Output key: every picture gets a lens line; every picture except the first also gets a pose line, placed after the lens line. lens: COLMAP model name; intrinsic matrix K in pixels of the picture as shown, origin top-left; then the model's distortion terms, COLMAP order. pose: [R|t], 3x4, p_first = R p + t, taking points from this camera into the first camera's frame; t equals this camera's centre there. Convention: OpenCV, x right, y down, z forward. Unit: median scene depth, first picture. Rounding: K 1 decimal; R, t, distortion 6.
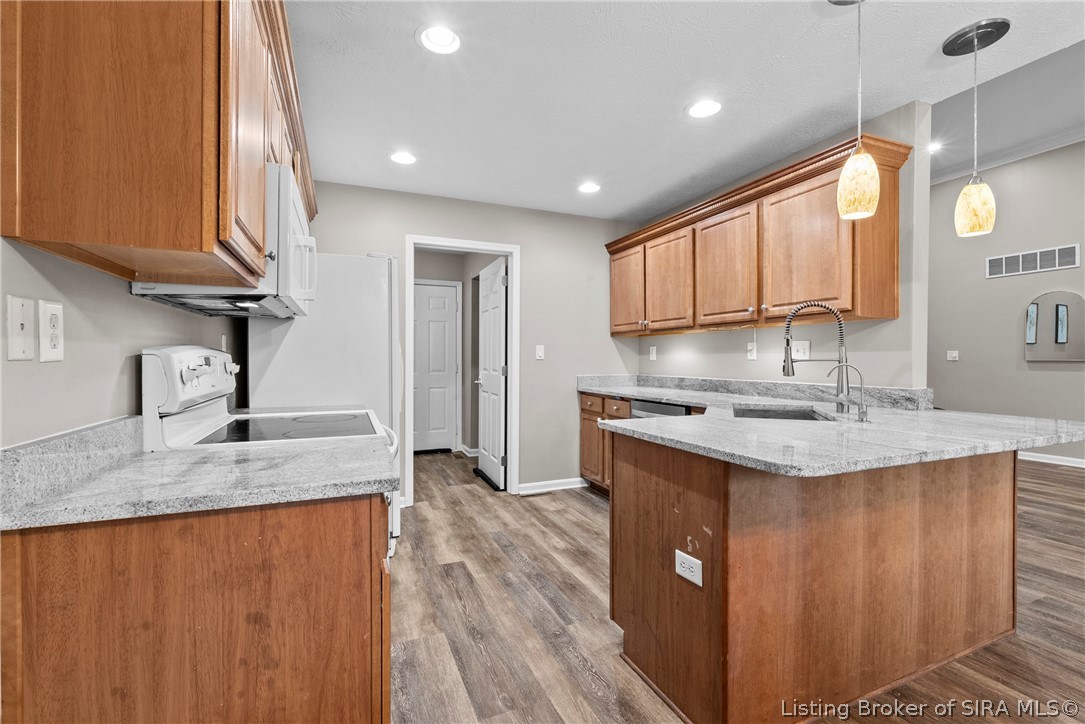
lens RADIAL K [[478.3, 0, 542.4], [0, 478.3, 361.1], [0, 0, 1]] dist [-0.003643, -0.000786]
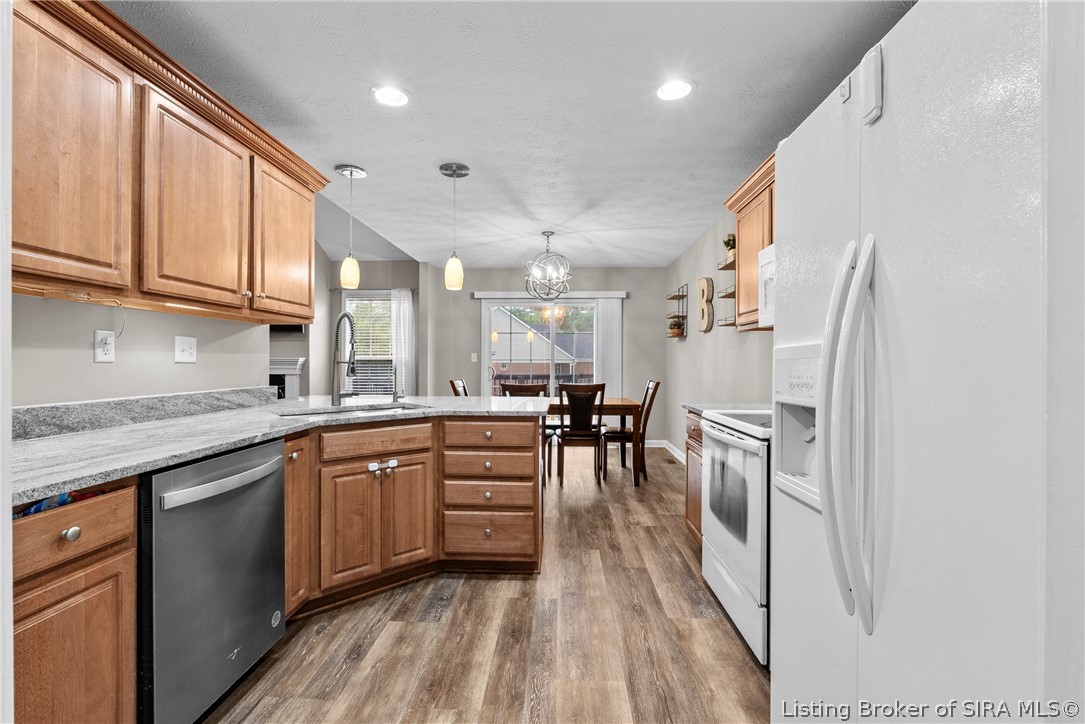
lens RADIAL K [[478.3, 0, 544.2], [0, 478.3, 361.4], [0, 0, 1]] dist [-0.003643, -0.000786]
pose [[-0.904621, -0.002766, 0.426207, -0.331306], [-0.001276, 0.999992, 0.003783, -0.008214], [-0.426214, 0.002878, -0.904618, 1.685357]]
